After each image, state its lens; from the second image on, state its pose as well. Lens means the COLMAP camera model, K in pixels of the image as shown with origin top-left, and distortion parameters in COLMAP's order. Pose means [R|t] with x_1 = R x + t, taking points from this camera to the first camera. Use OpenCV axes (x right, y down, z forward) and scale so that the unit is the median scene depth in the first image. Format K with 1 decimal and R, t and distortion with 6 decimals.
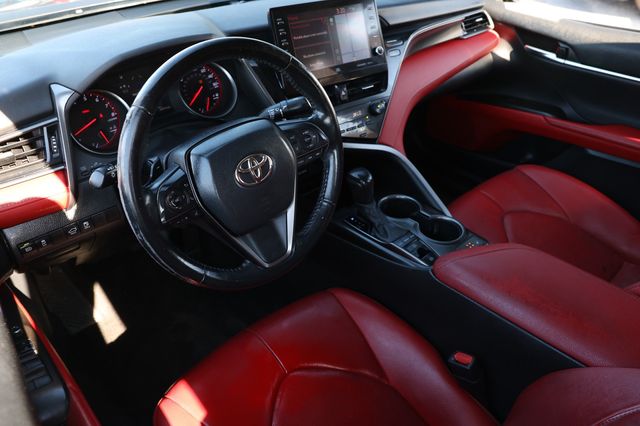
lens RADIAL K [[505.1, 0, 322.5], [0, 505.1, 211.7], [0, 0, 1]] dist [-0.121547, 0.115125]
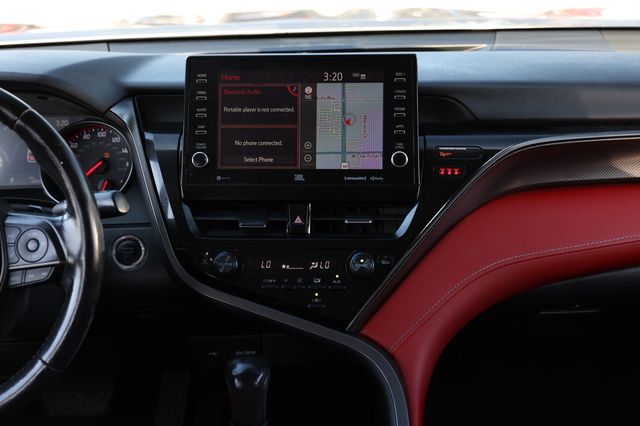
lens RADIAL K [[1046.2, 0, 319.8], [0, 1046.2, 208.1], [0, 0, 1]] dist [0.098216, 0.000000]
pose [[0.741446, 0.174824, -0.647839, 0.766627], [-0.351789, 0.923420, -0.153427, -0.082012], [0.571405, 0.341660, 0.746167, 0.164651]]
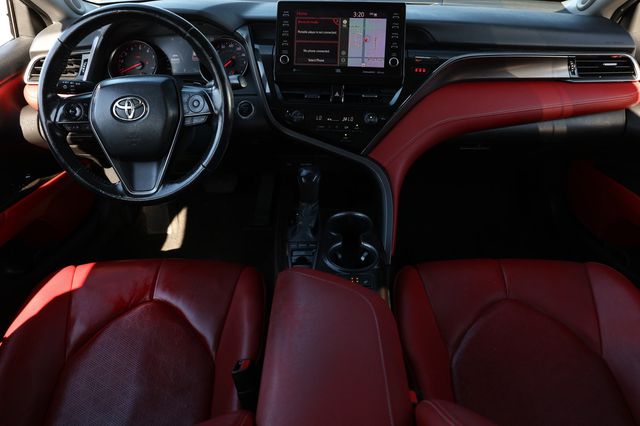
lens RADIAL K [[505.1, 0, 322.3], [0, 505.1, 208.9], [0, 0, 1]] dist [-0.121547, 0.115125]
pose [[0.721896, 0.337028, -0.604383, 0.682343], [-0.379779, 0.923056, 0.061111, -0.074432], [0.578475, 0.185417, 0.794347, 0.227907]]
